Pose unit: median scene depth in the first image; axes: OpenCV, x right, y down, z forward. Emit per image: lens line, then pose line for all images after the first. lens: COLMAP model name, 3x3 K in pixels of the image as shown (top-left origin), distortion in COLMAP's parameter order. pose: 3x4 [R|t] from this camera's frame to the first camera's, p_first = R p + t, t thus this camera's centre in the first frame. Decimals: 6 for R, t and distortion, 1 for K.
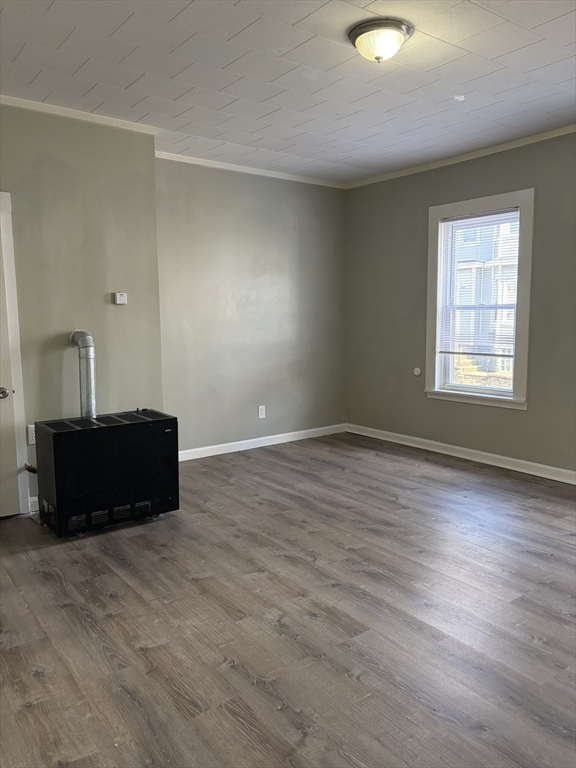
lens RADIAL K [[585.6, 0, 291.0], [0, 585.6, 382.0], [0, 0, 1]] dist [0.037890, -0.012013]
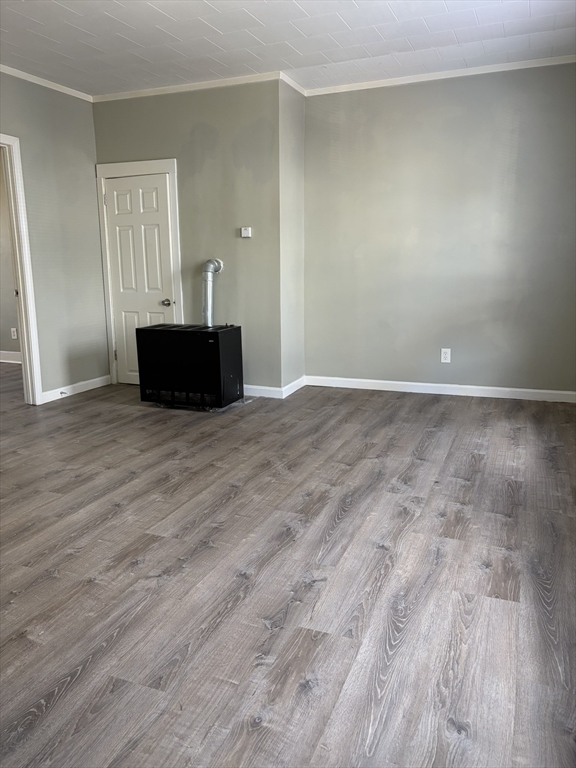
lens RADIAL K [[585.6, 0, 289.2], [0, 585.6, 381.6], [0, 0, 1]] dist [0.037890, -0.012013]
pose [[0.500687, 0.166142, -0.849535, 0.841568], [-0.094442, 0.986034, 0.137176, -0.014419], [0.860461, 0.011549, 0.509385, 0.477062]]
